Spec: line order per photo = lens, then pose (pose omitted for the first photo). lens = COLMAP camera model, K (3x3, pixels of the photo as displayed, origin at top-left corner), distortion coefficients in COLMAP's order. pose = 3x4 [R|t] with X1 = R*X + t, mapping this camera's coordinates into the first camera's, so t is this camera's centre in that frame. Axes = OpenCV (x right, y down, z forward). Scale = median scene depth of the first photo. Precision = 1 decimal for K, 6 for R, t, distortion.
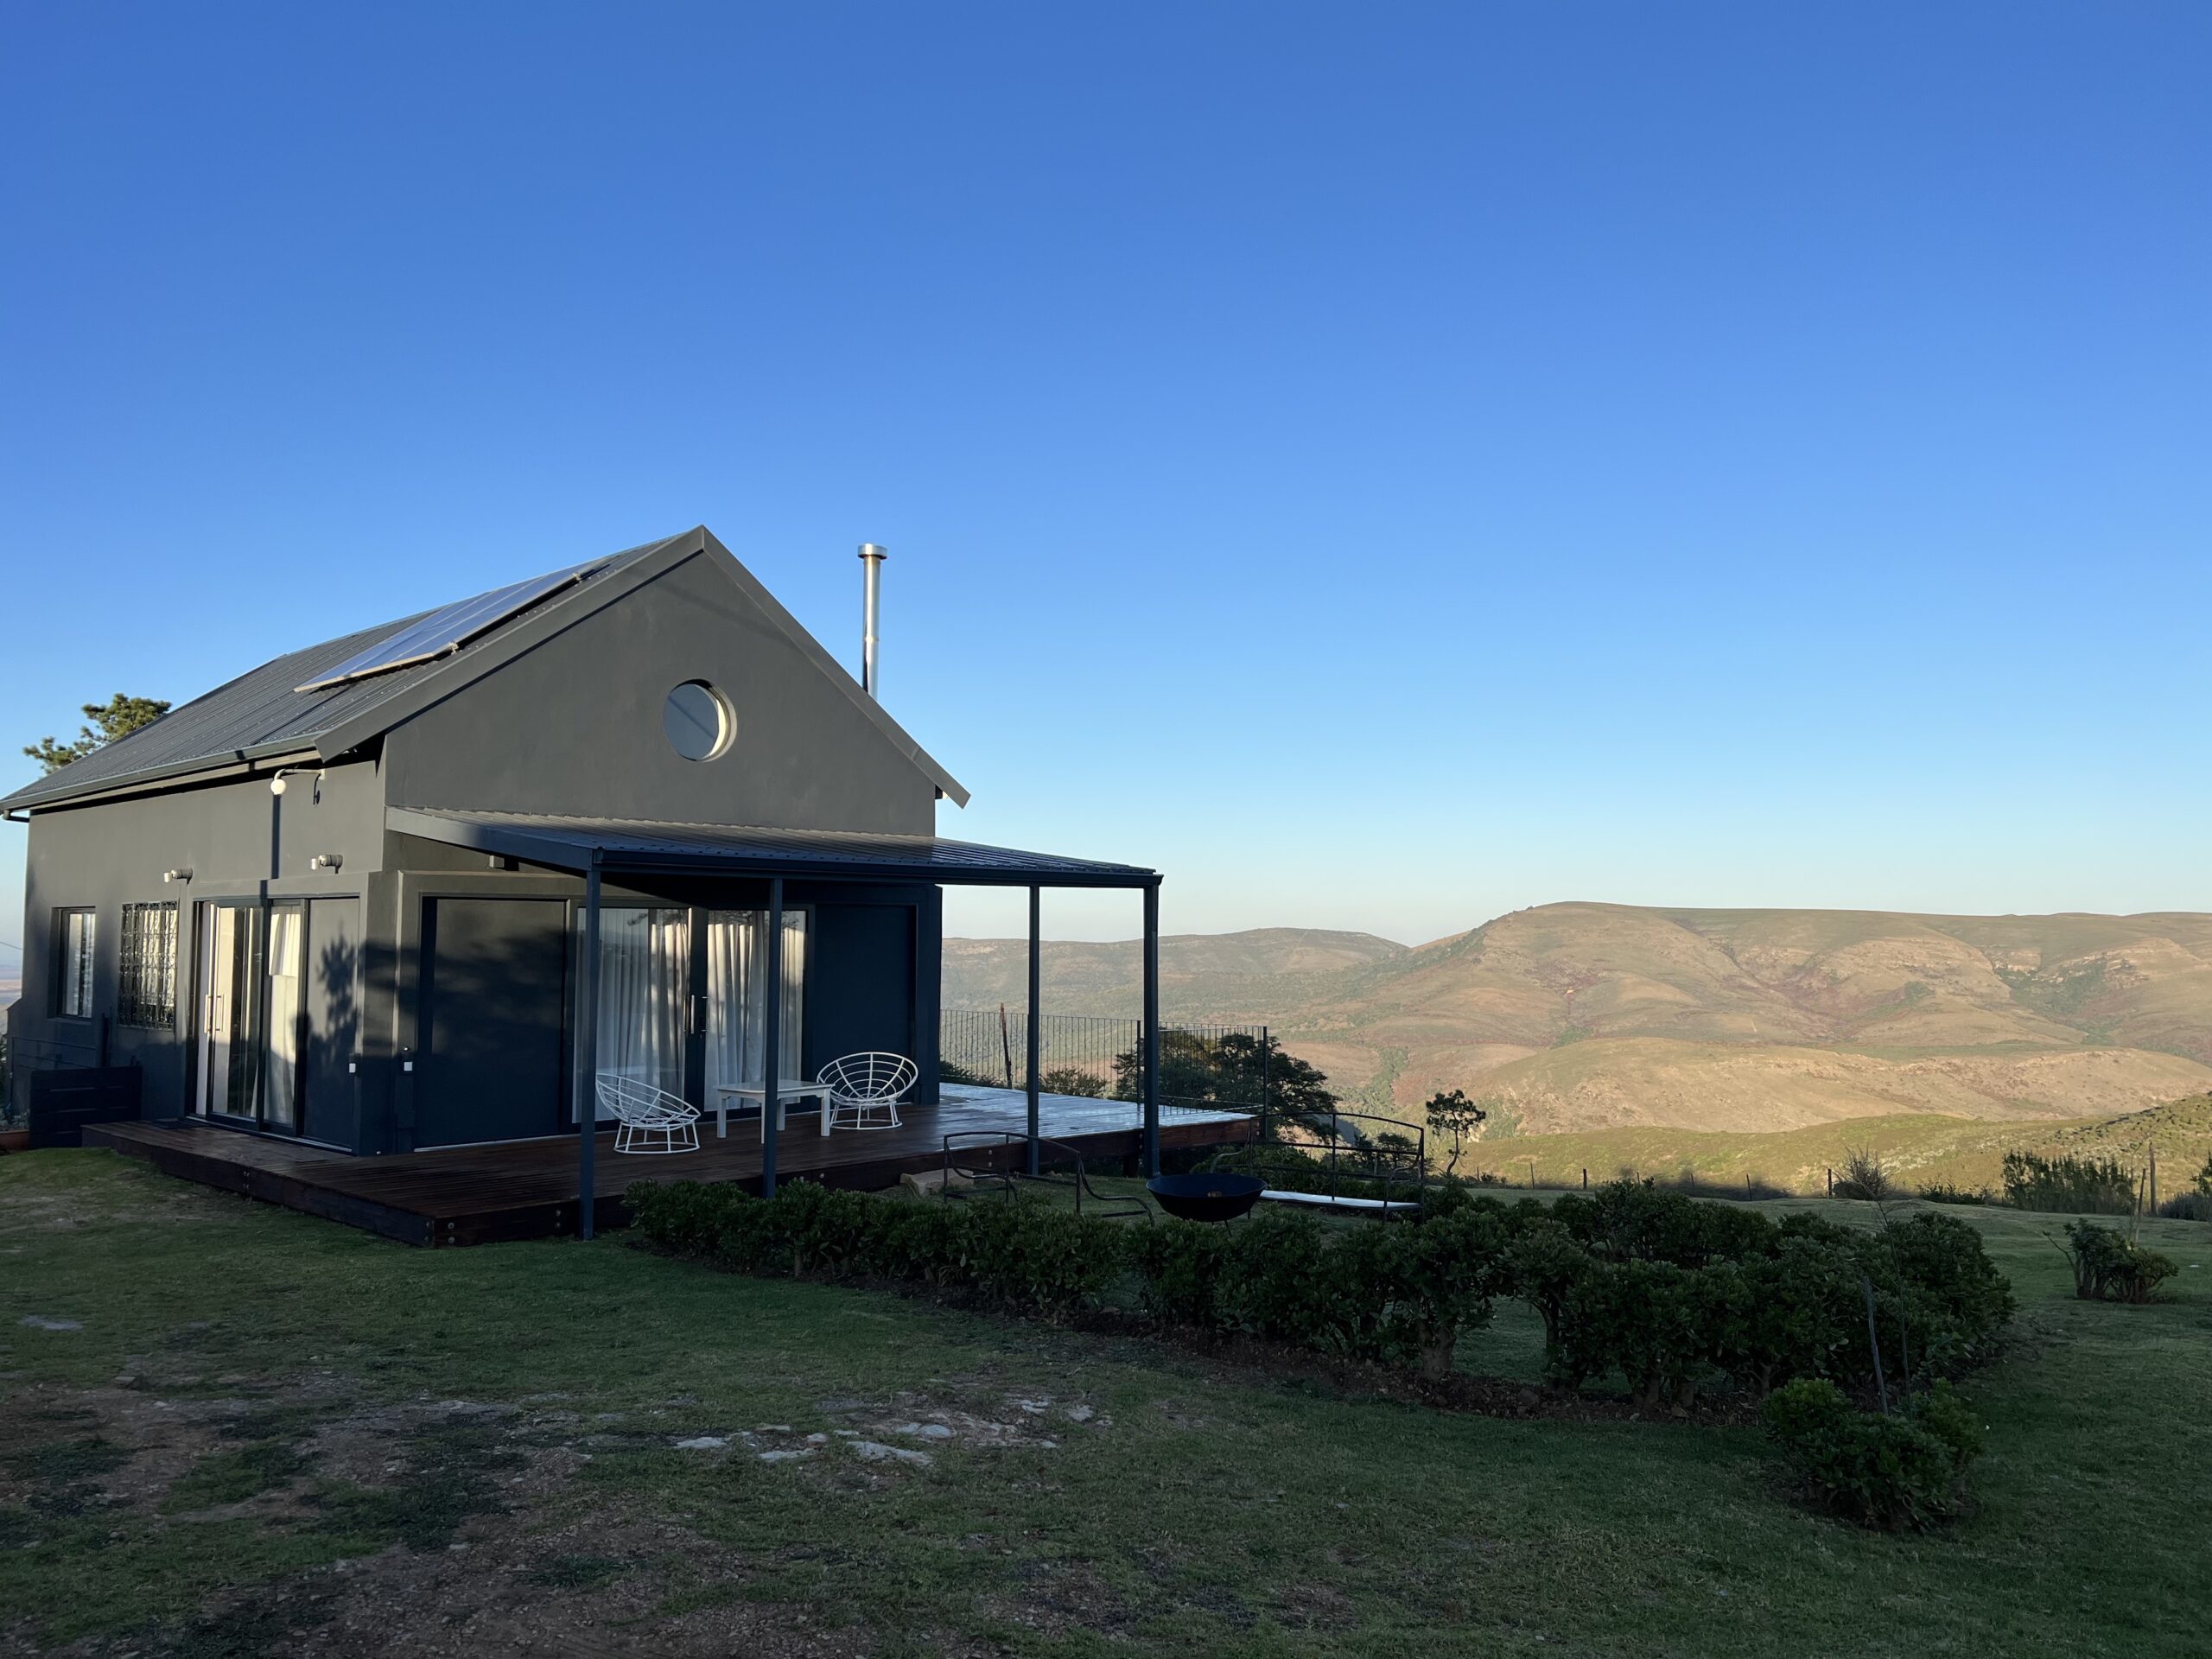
lens RADIAL K [[1654.7, 0, 1106.0], [0, 1654.7, 829.5], [0, 0, 1]] dist [0.085146, -0.116417]
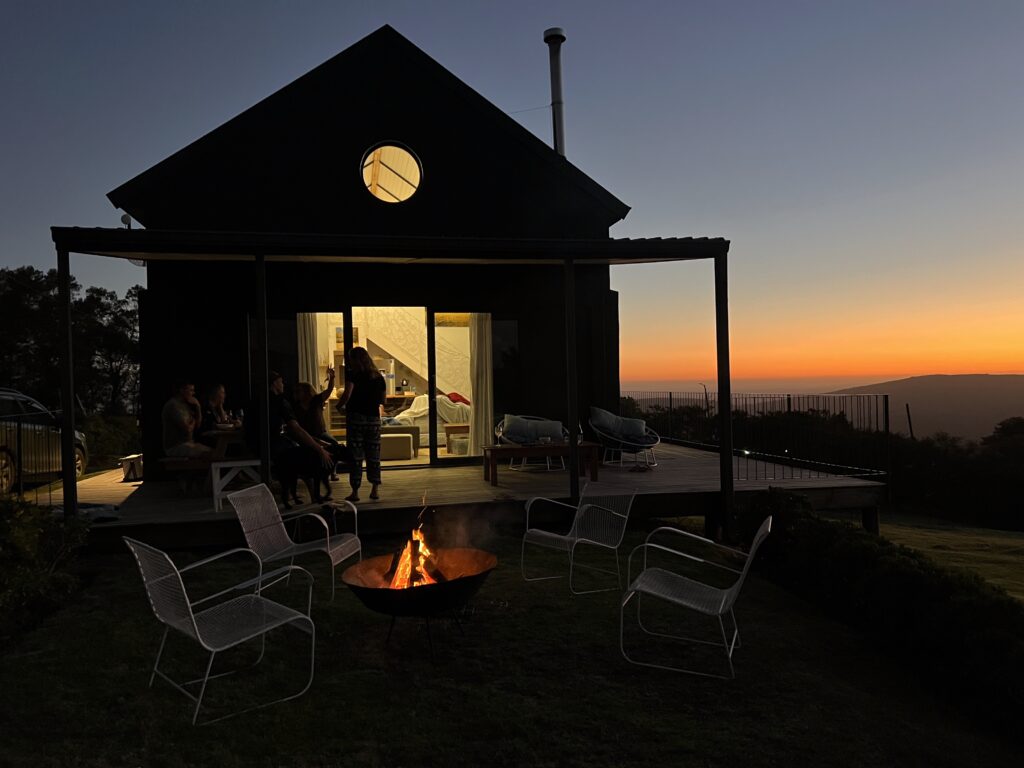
lens RADIAL K [[766.0, 0, 516.3], [0, 766.0, 390.5], [0, 0, 1]] dist [0.090443, -0.110915]
pose [[0.837337, -0.024665, -0.546130, 0.179882], [0.061832, 0.996844, 0.049781, 0.086237], [0.543179, -0.075452, 0.836220, 0.522813]]
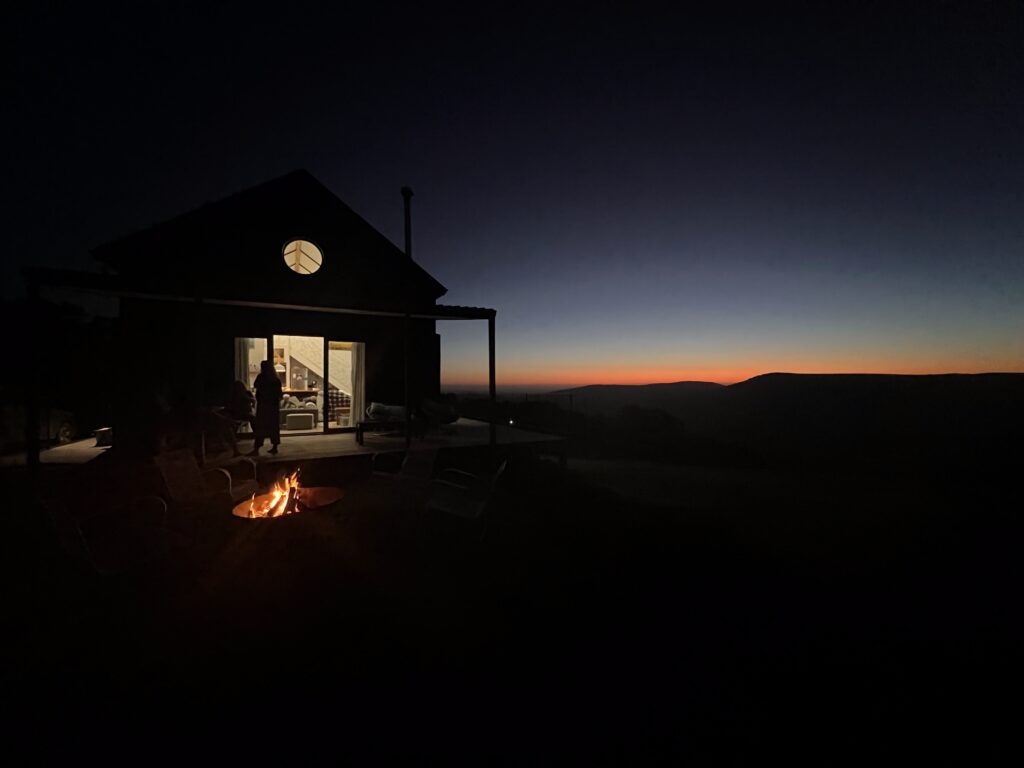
lens RADIAL K [[410.1, 0, 513.9], [0, 410.1, 385.6], [0, 0, 1]] dist [-0.002762, -0.000127]
pose [[0.958607, -0.012061, -0.284477, 0.184835], [0.028627, 0.998123, 0.054147, 0.087342], [0.283290, -0.060049, 0.957152, 0.547780]]
